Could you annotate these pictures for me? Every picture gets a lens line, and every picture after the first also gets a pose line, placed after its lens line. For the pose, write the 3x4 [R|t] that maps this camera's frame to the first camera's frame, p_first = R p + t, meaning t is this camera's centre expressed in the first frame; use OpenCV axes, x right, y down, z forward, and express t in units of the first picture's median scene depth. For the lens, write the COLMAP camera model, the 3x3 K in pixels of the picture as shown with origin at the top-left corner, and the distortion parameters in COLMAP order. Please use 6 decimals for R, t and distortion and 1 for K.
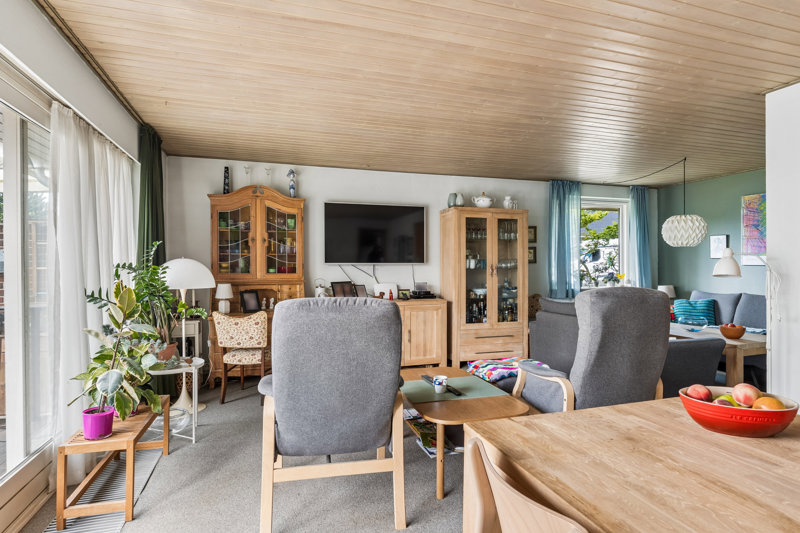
lens RADIAL K [[441.6, 0, 404.6], [0, 441.6, 270.1], [0, 0, 1]] dist [0.002119, 0.000646]
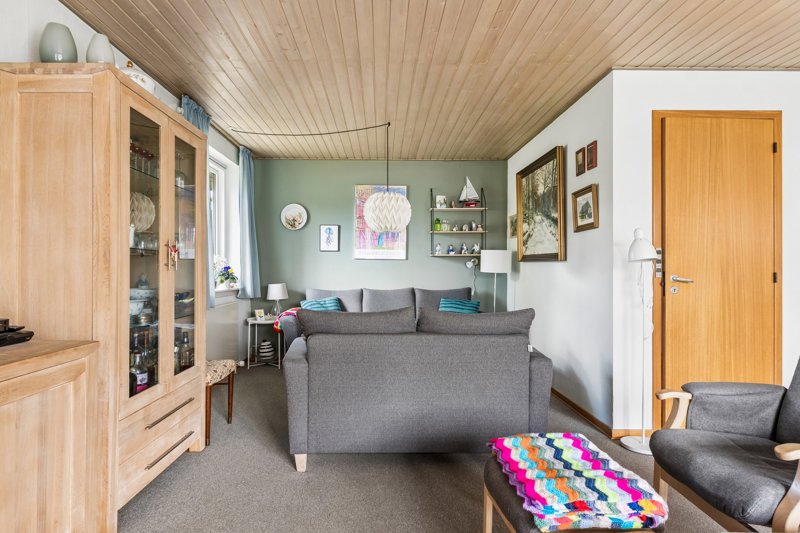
lens RADIAL K [[462.3, 0, 400.3], [0, 462.3, 266.9], [0, 0, 1]] dist [-0.007679, -0.000294]
pose [[0.291531, 0.007515, 0.956532, -0.159778], [0.010845, 0.999879, -0.011161, 0.020419], [-0.956500, 0.013628, 0.291414, 0.676629]]
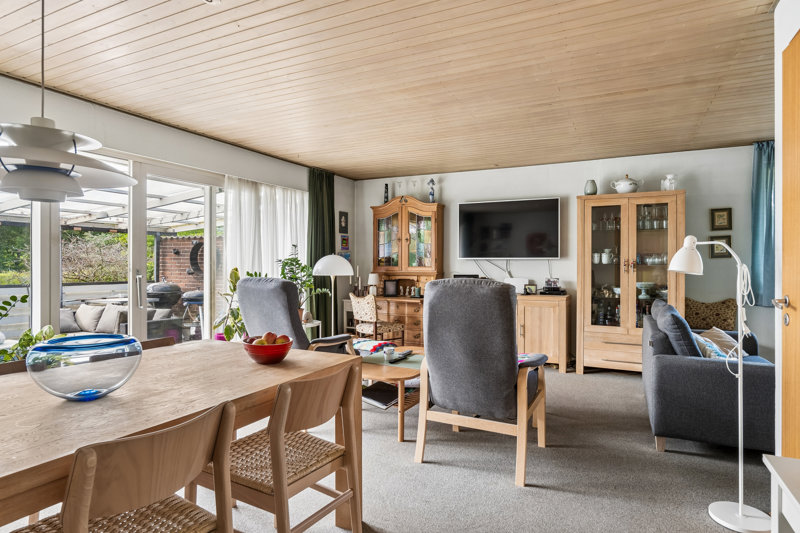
lens RADIAL K [[479.4, 0, 399.9], [0, 479.4, 264.0], [0, 0, 1]] dist [0.004031, 0.000408]
pose [[0.700005, 0.007450, -0.714099, 0.562352], [-0.009733, 0.999952, 0.000892, 0.000127], [0.714071, 0.006326, 0.700044, 0.039250]]
